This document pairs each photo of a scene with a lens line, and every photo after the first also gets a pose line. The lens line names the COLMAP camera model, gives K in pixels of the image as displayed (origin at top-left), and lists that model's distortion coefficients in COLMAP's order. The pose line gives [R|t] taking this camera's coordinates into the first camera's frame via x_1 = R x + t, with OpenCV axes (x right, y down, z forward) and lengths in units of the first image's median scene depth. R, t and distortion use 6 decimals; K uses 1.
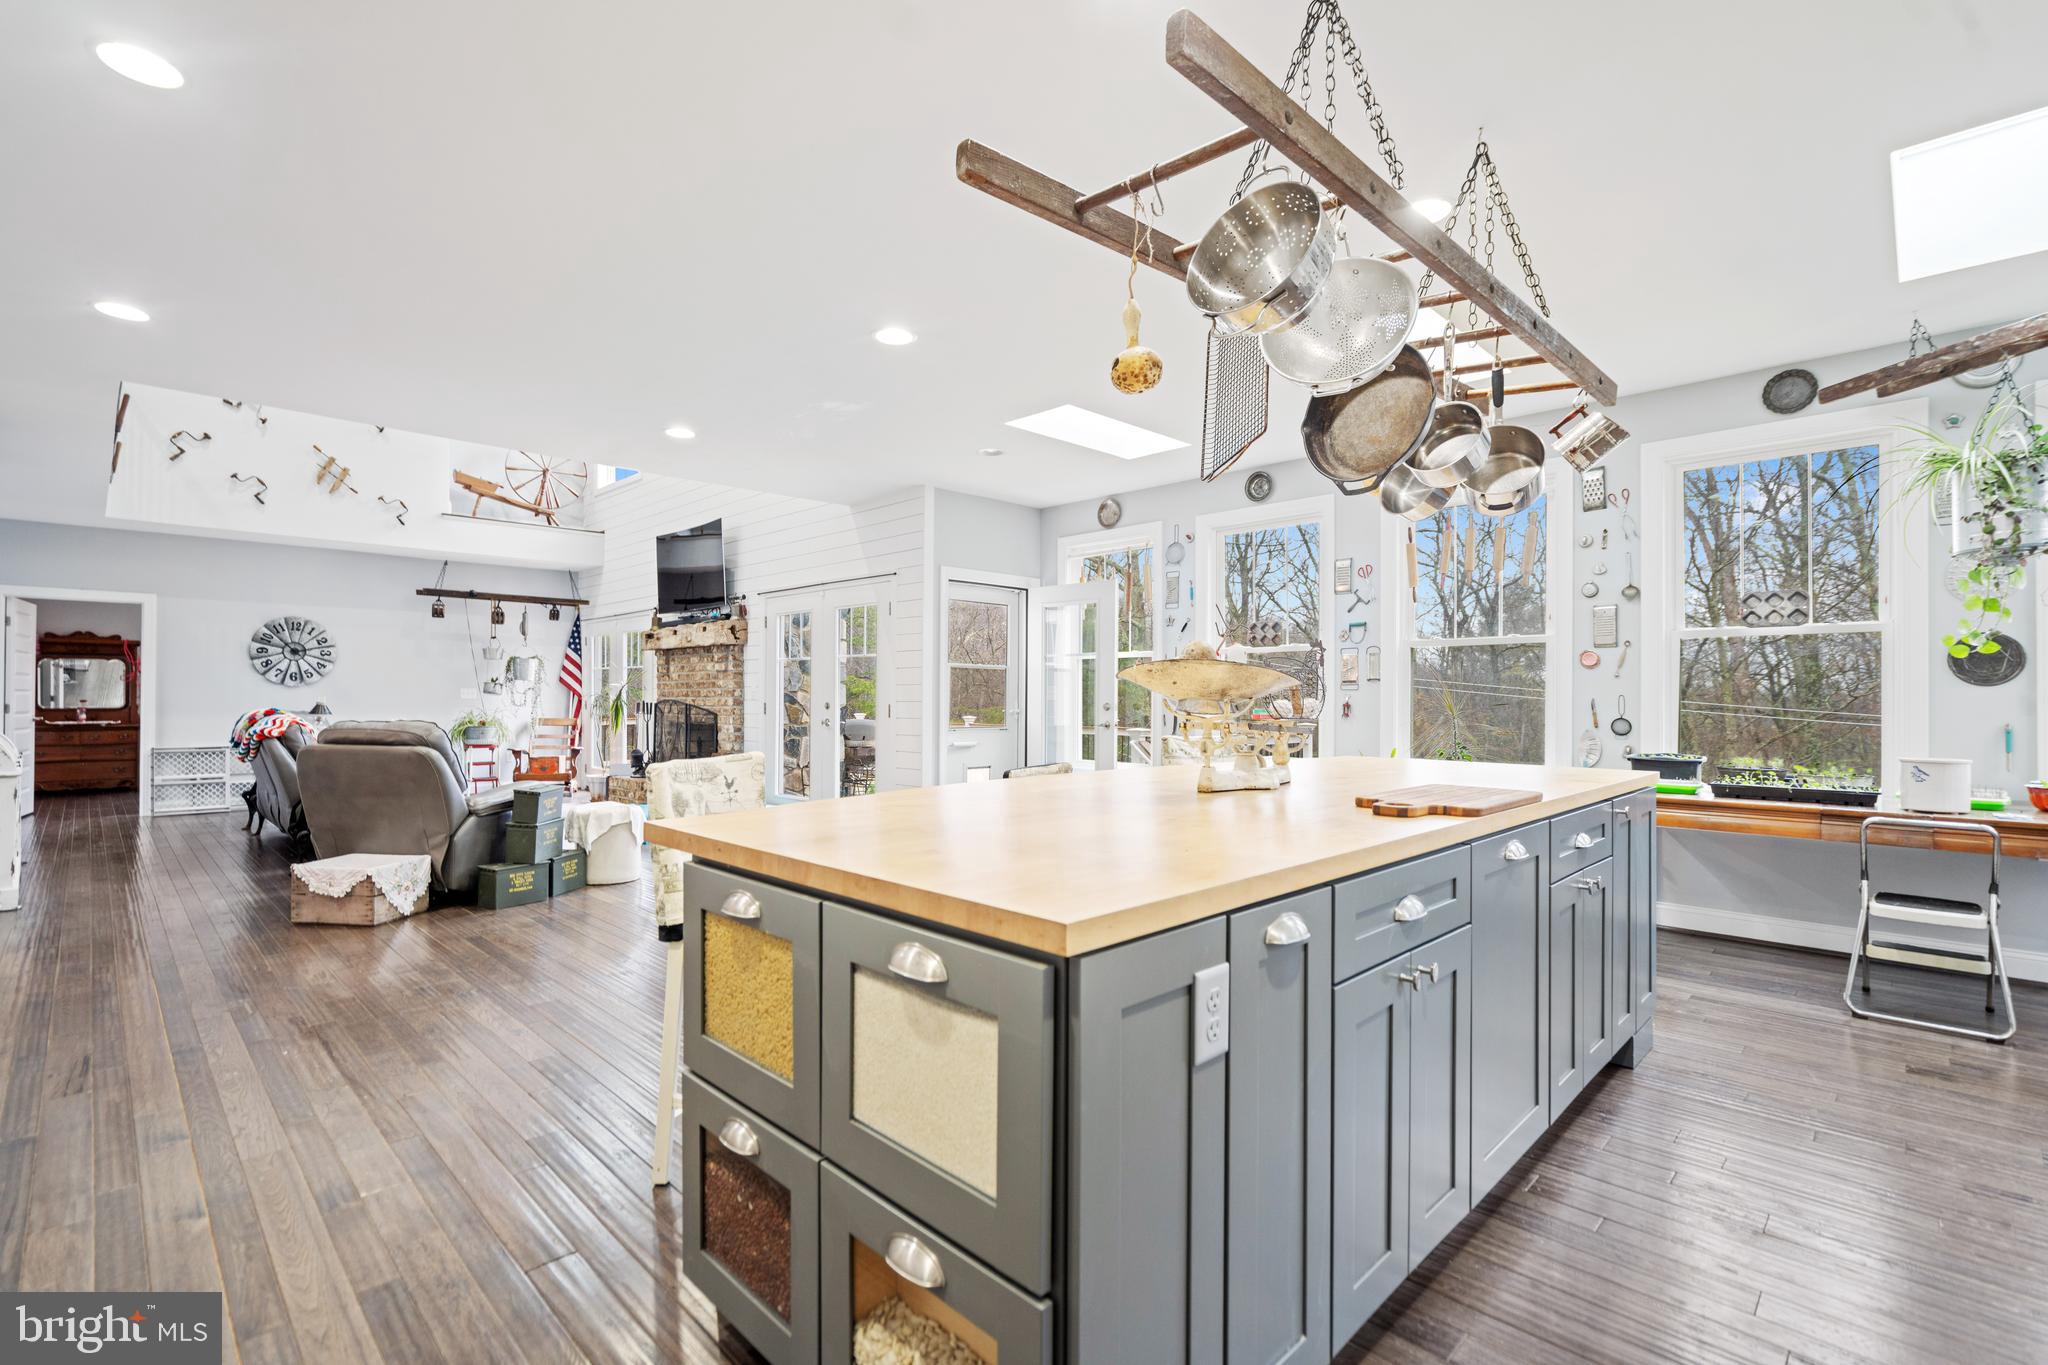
lens RADIAL K [[934.7, 0, 1023.4], [0, 934.7, 689.4], [0, 0, 1]] dist [-0.007469, 0.002453]
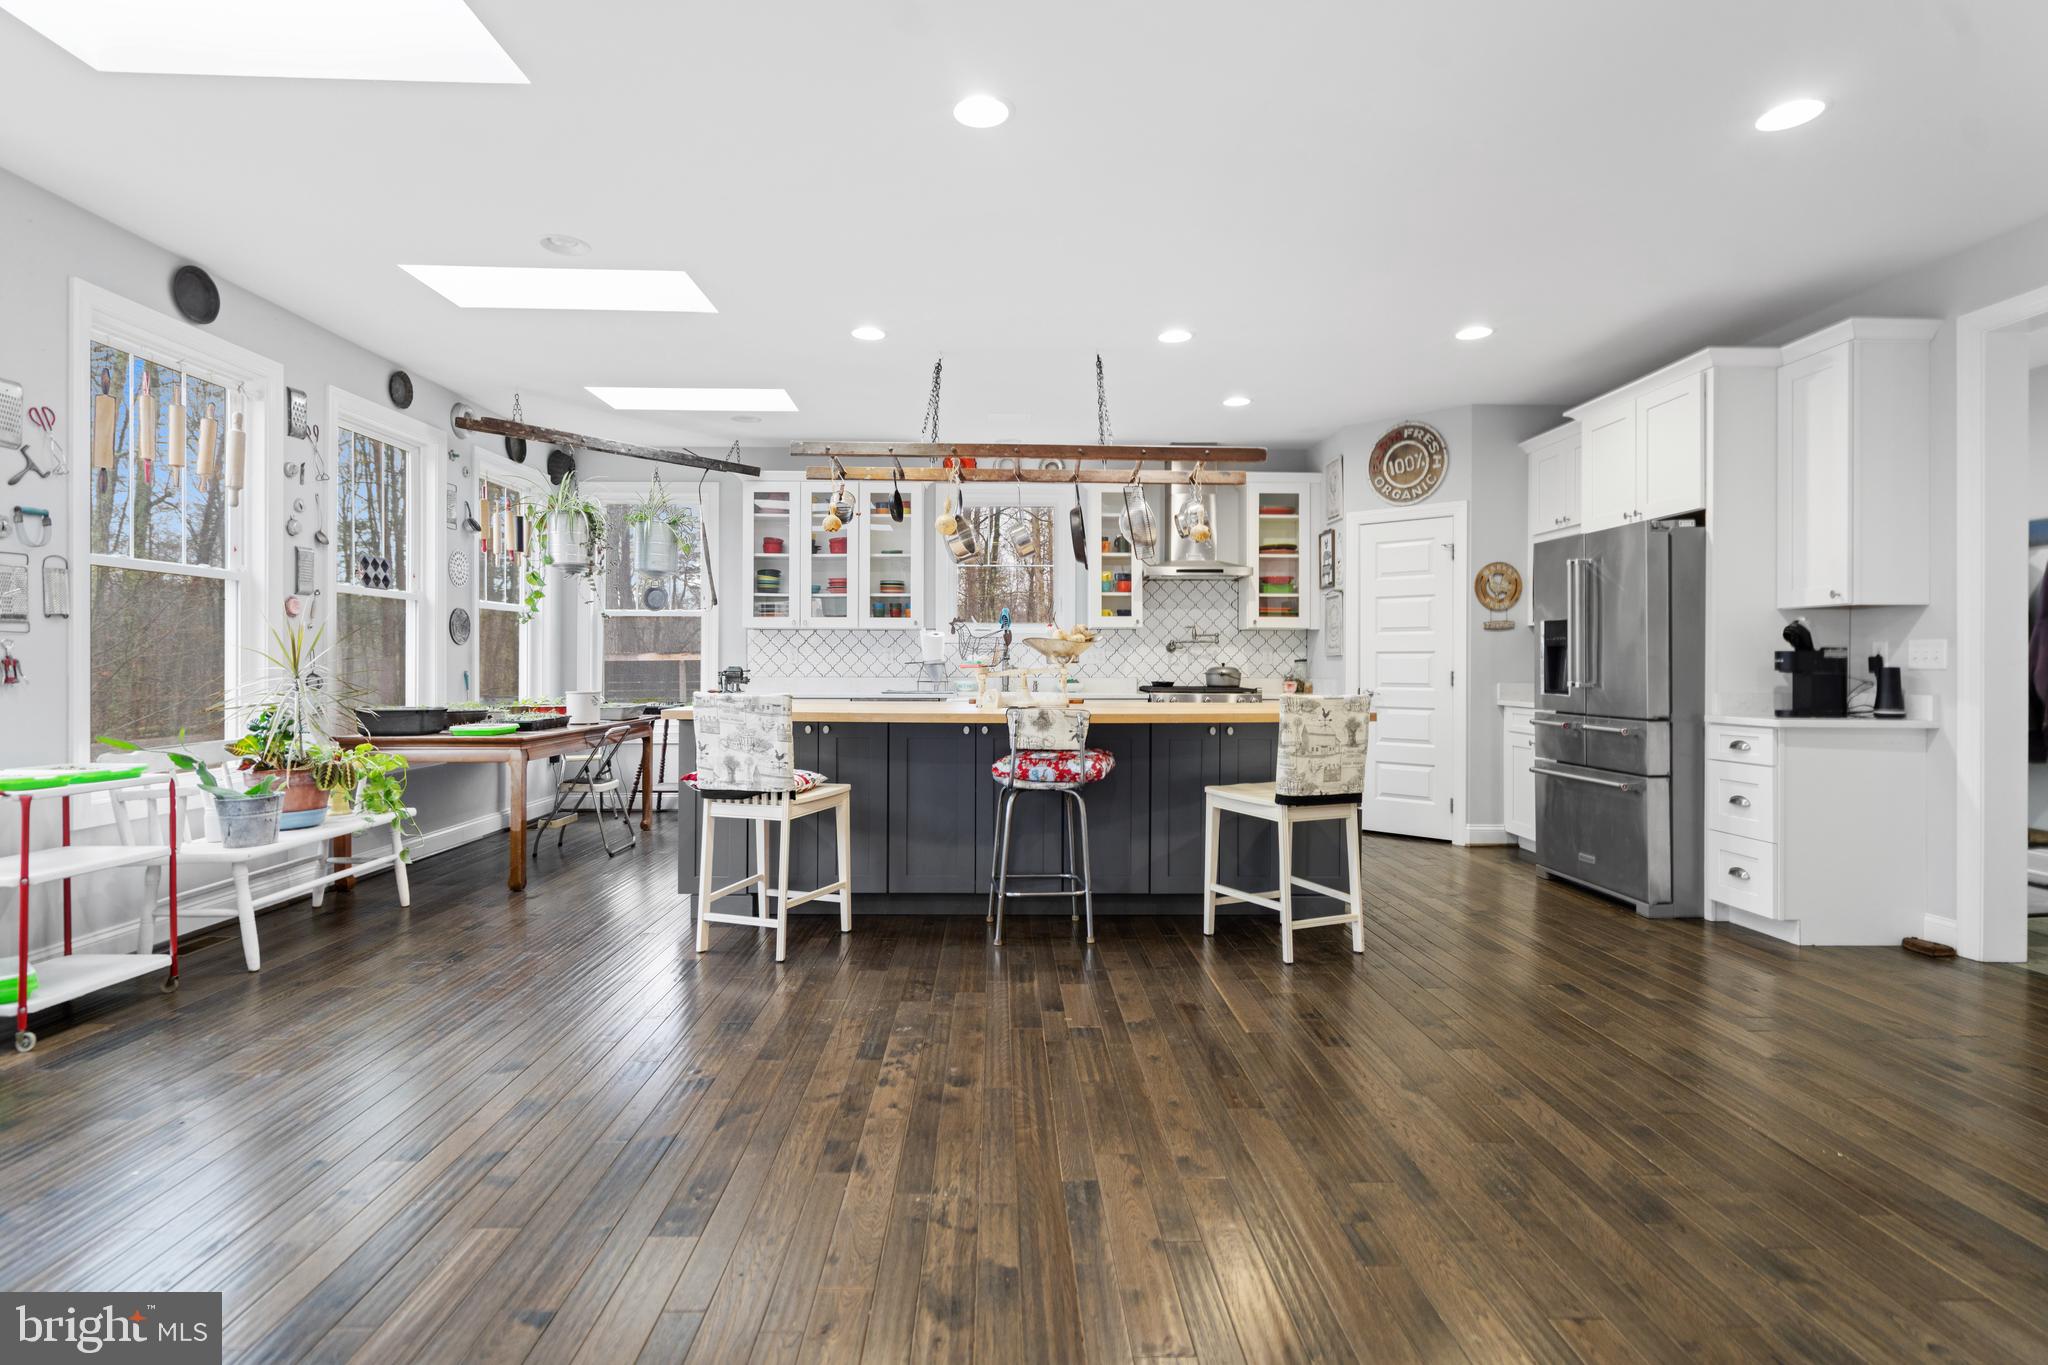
lens RADIAL K [[1001.9, 0, 1014.3], [0, 1001.9, 665.8], [0, 0, 1]] dist [-0.000150, 0.004020]
pose [[-0.719939, -0.005075, 0.694019, -0.288286], [-0.005389, 0.999984, 0.001722, 0.009796], [-0.694017, -0.002501, -0.719955, 0.649608]]
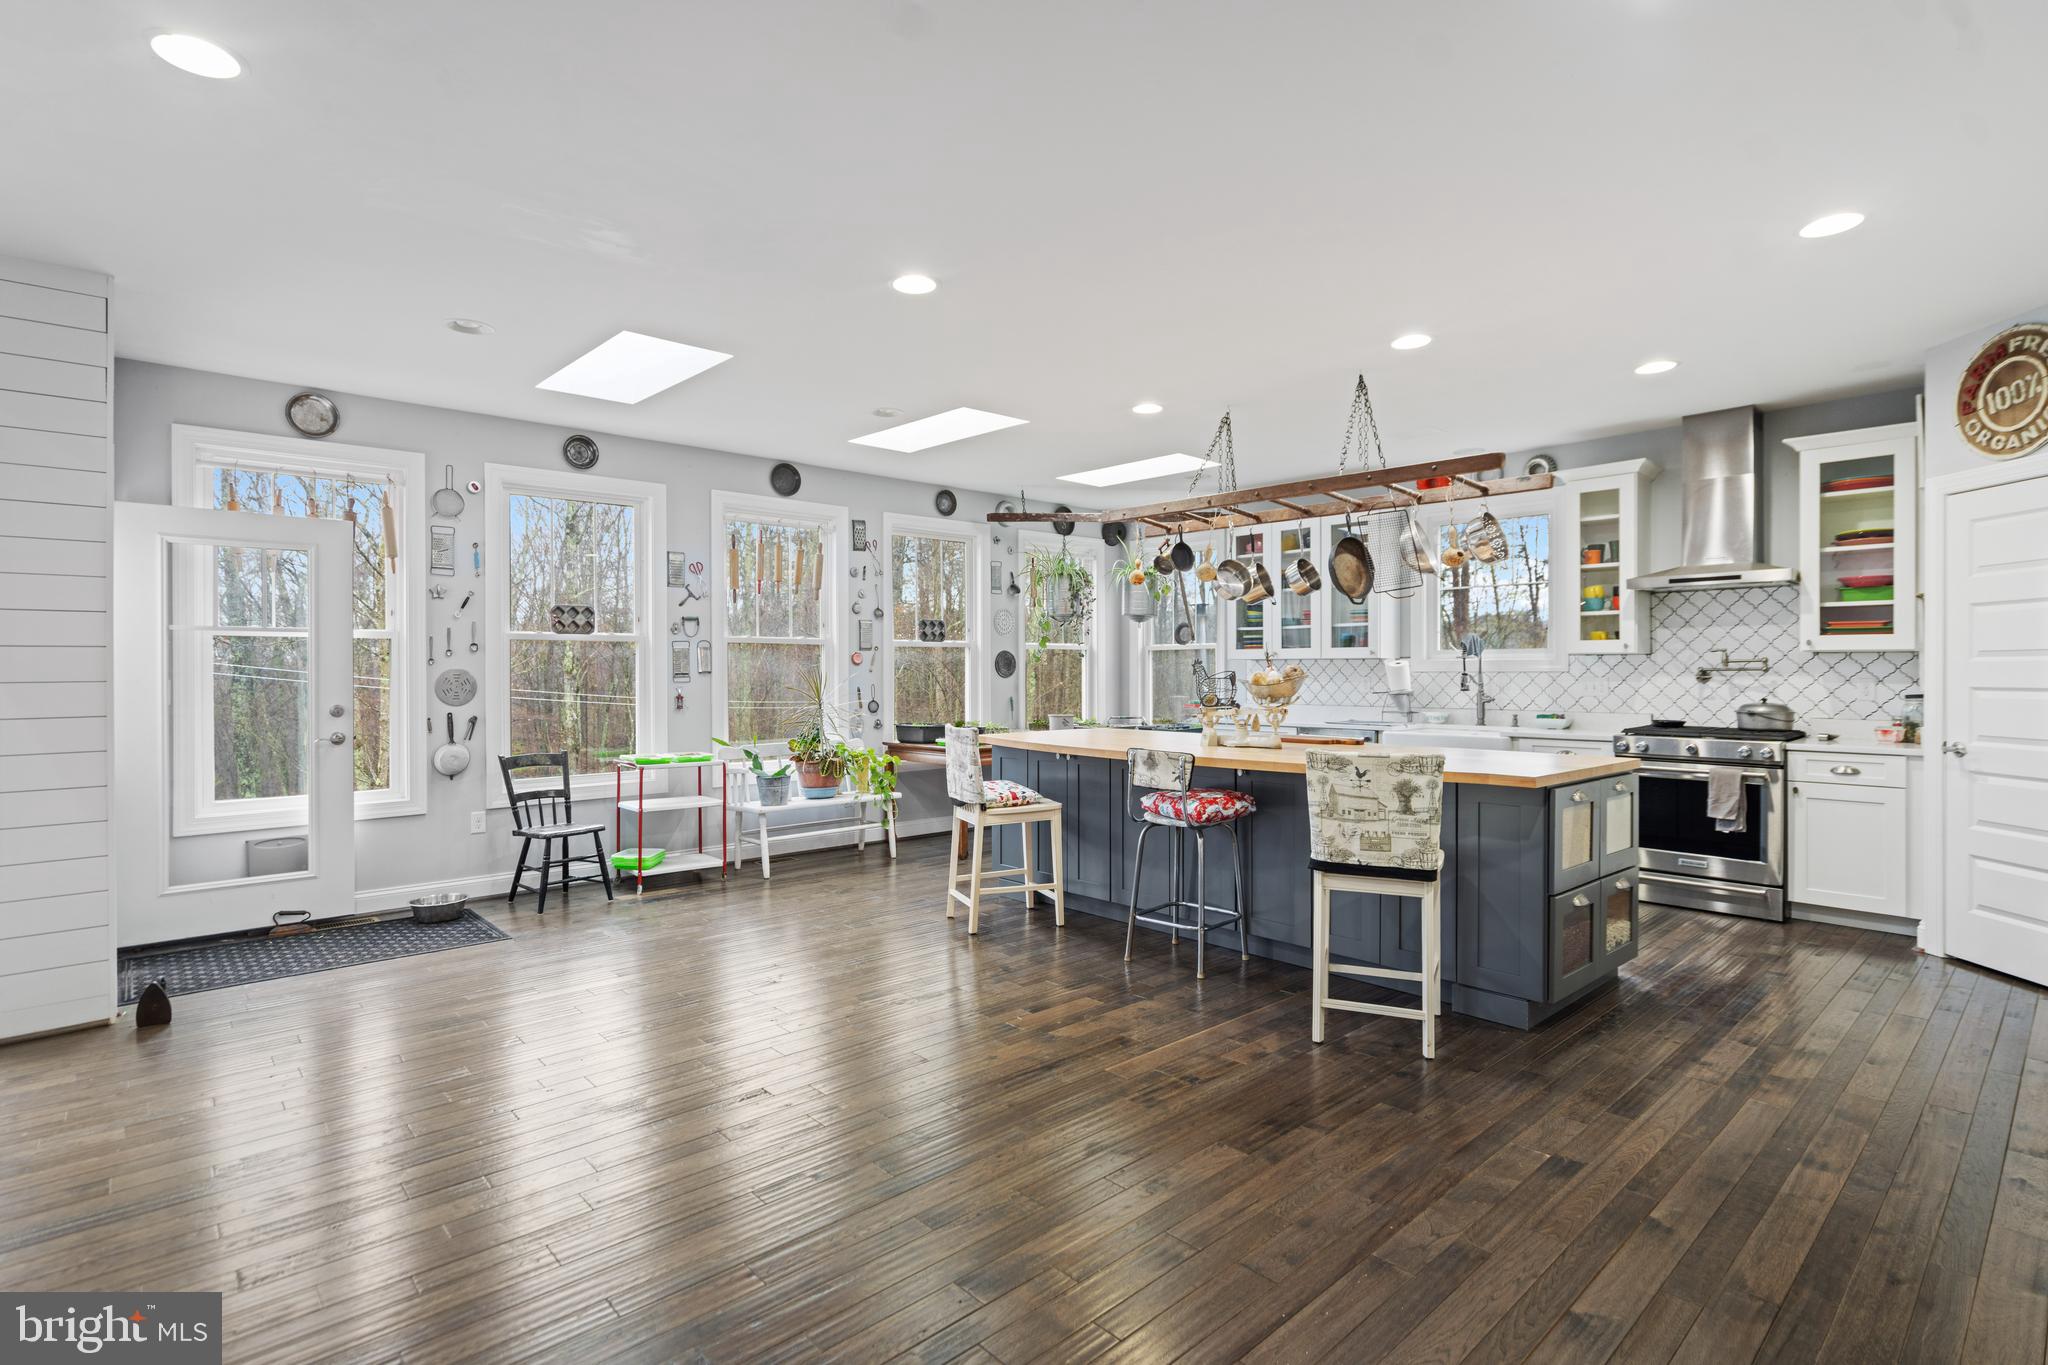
lens RADIAL K [[1001.9, 0, 1023.2], [0, 1001.9, 670.3], [0, 0, 1]] dist [-0.000150, 0.004020]
pose [[0.038234, 0.000400, 0.999269, -0.464337], [-0.001092, 0.999999, -0.000359, -0.007838], [-0.999268, -0.001077, 0.038235, 0.374864]]
